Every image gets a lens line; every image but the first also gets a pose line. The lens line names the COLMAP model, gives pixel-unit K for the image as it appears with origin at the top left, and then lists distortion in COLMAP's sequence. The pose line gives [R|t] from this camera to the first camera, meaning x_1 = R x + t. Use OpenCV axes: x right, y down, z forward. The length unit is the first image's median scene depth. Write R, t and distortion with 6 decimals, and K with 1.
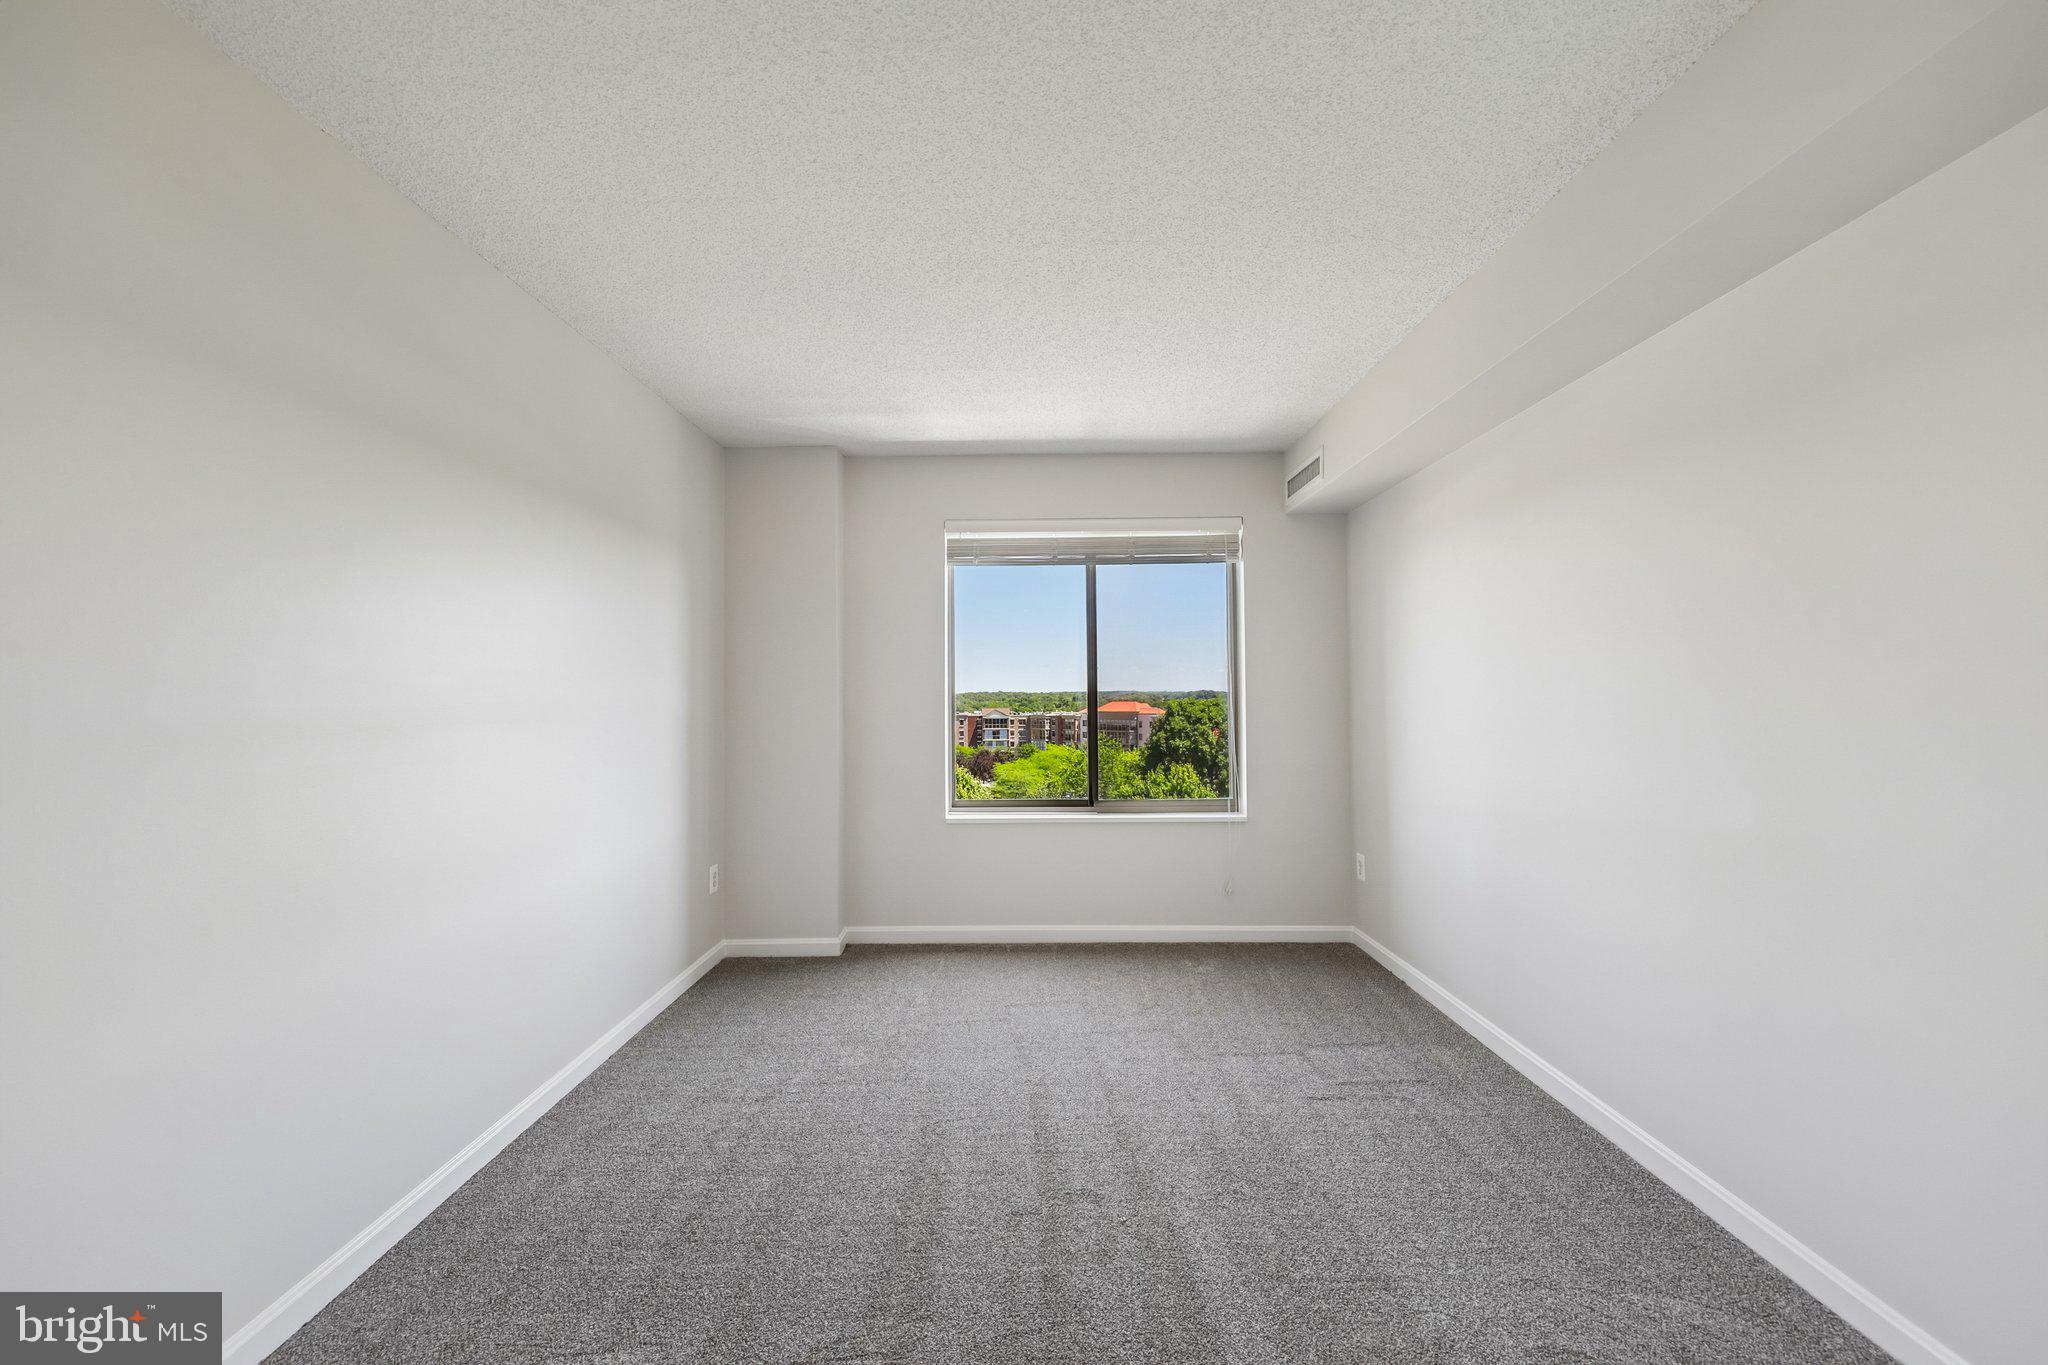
lens RADIAL K [[791.9, 0, 1051.7], [0, 791.9, 667.2], [0, 0, 1]] dist [0.003094, -0.001724]
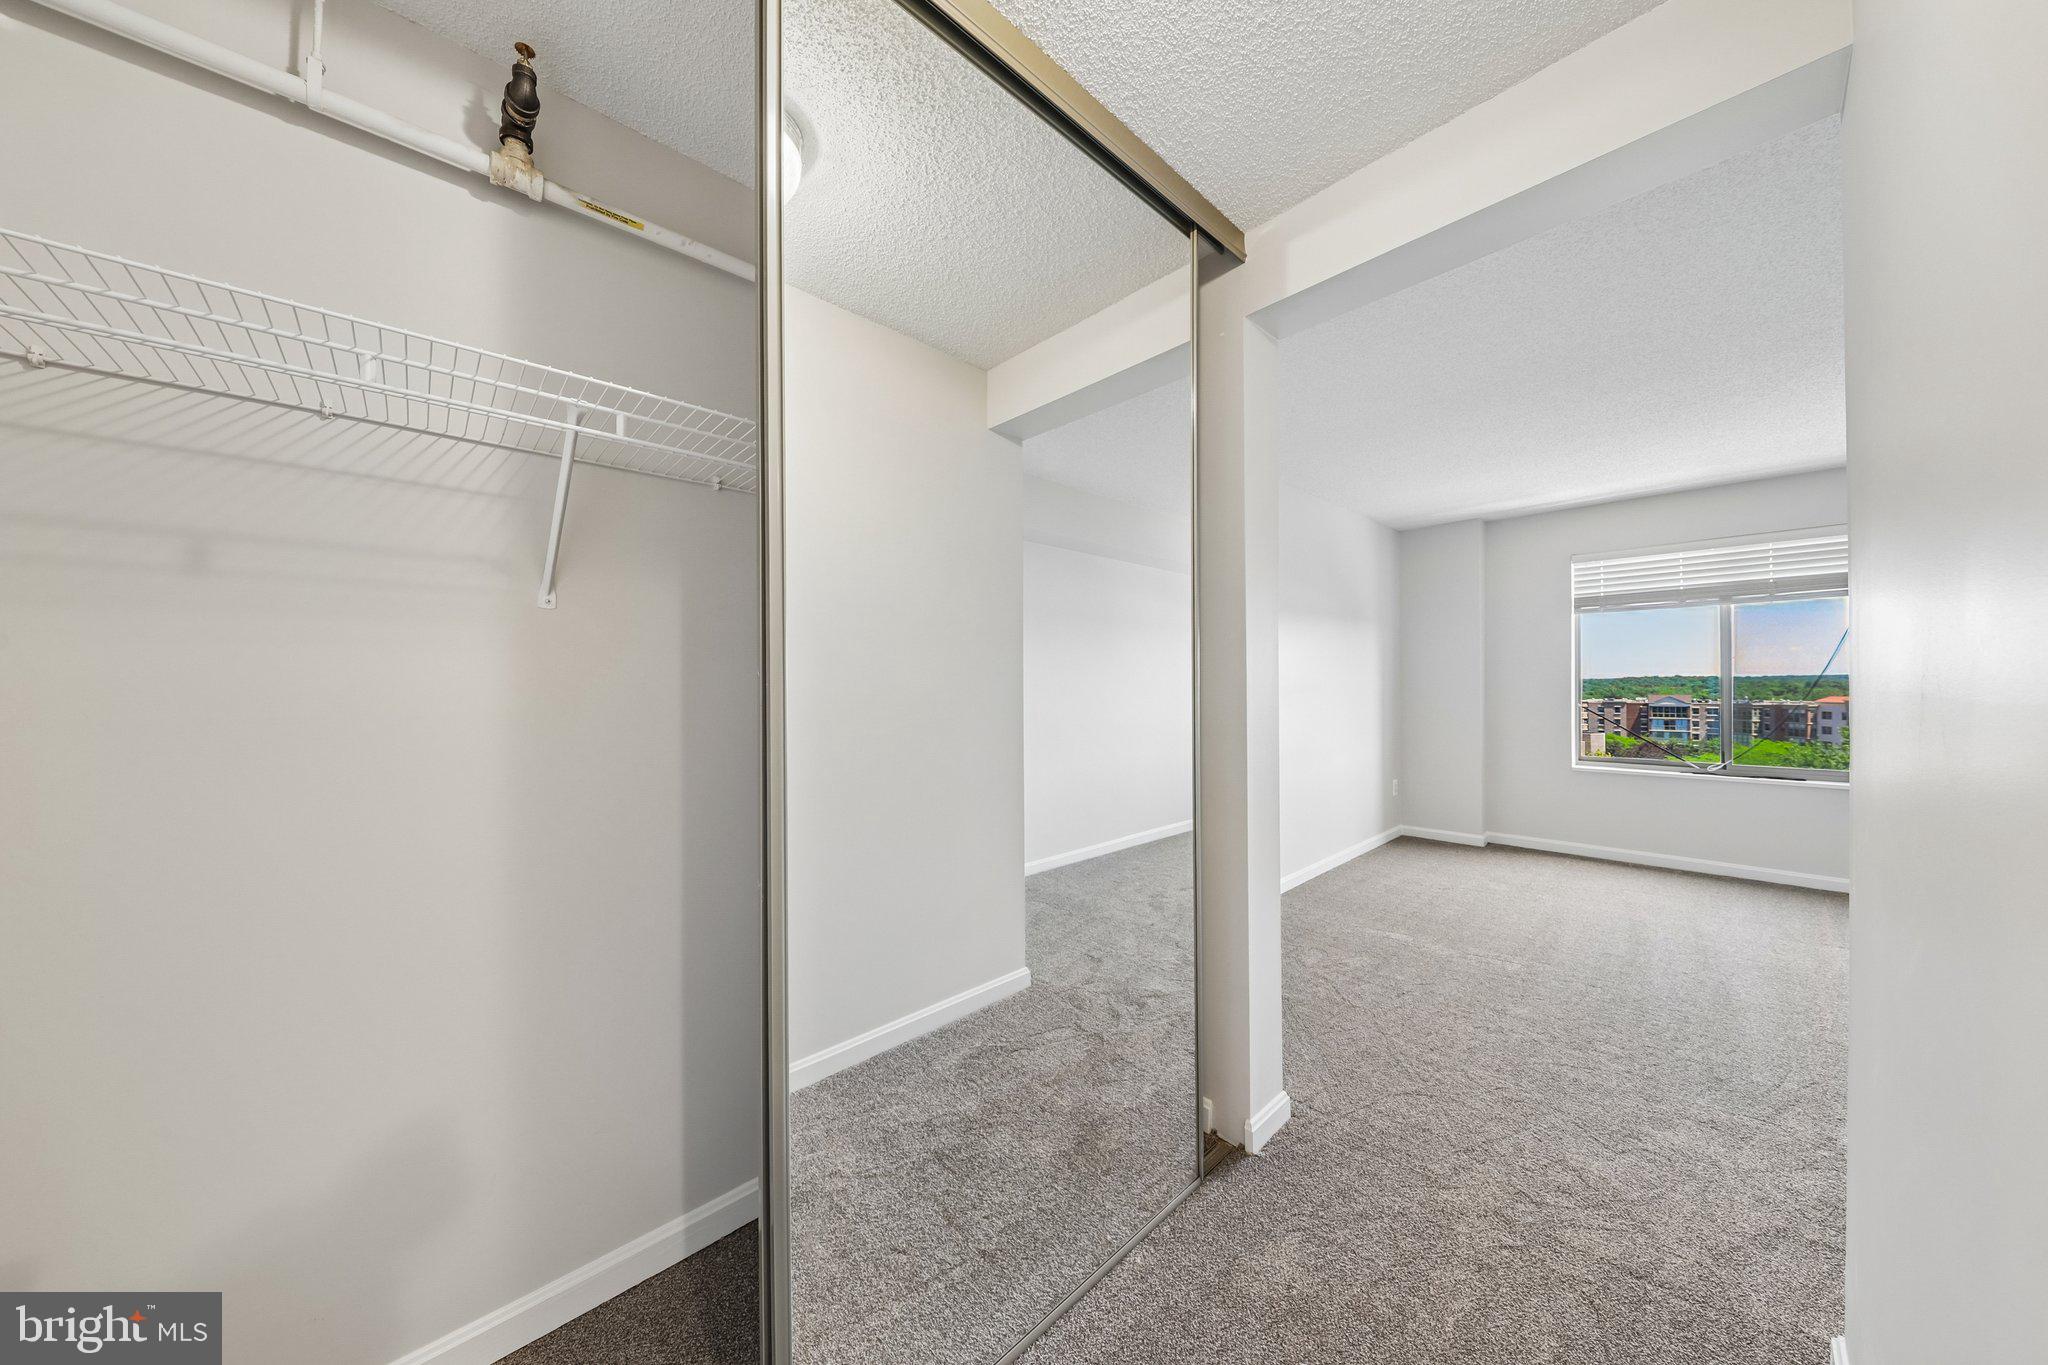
lens RADIAL K [[670.5, 0, 1015.5], [0, 670.5, 682.3], [0, 0, 1]] dist [-0.004439, -0.001414]
pose [[0.661187, 0.005412, -0.750202, 0.100749], [0.024777, 0.999271, 0.029045, -0.014762], [0.749812, -0.037792, 0.660571, -0.514678]]
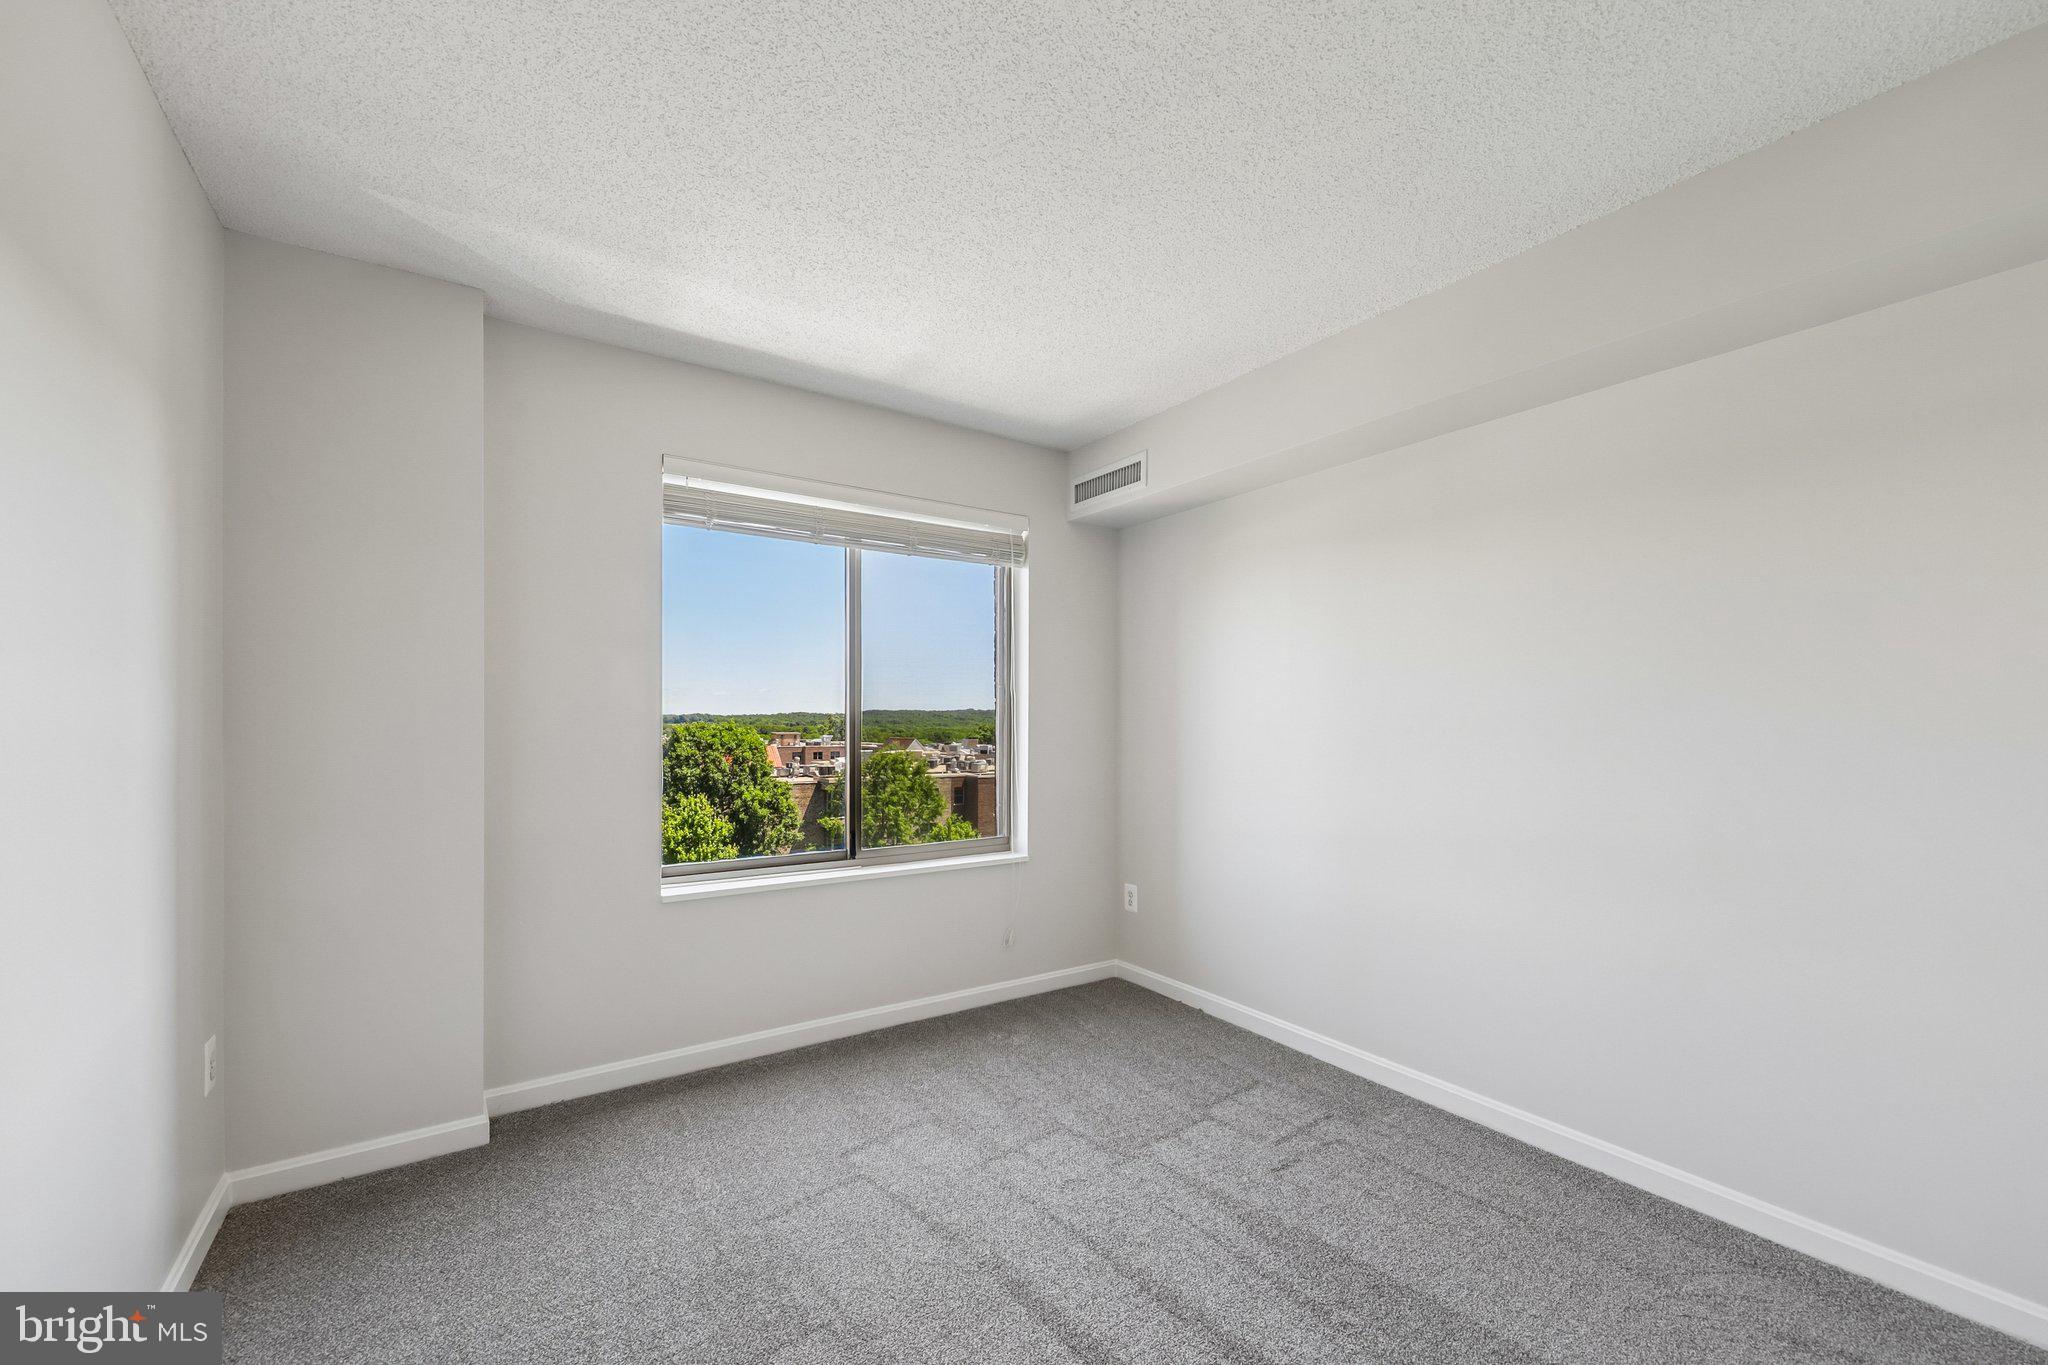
lens RADIAL K [[791.9, 0, 992.5], [0, 791.9, 714.6], [0, 0, 1]] dist [0.003094, -0.001724]
pose [[0.831289, 0.014169, 0.555659, -0.284066], [-0.029902, 0.999367, 0.019252, 0.014483], [-0.555035, -0.032619, 0.831187, 0.289700]]
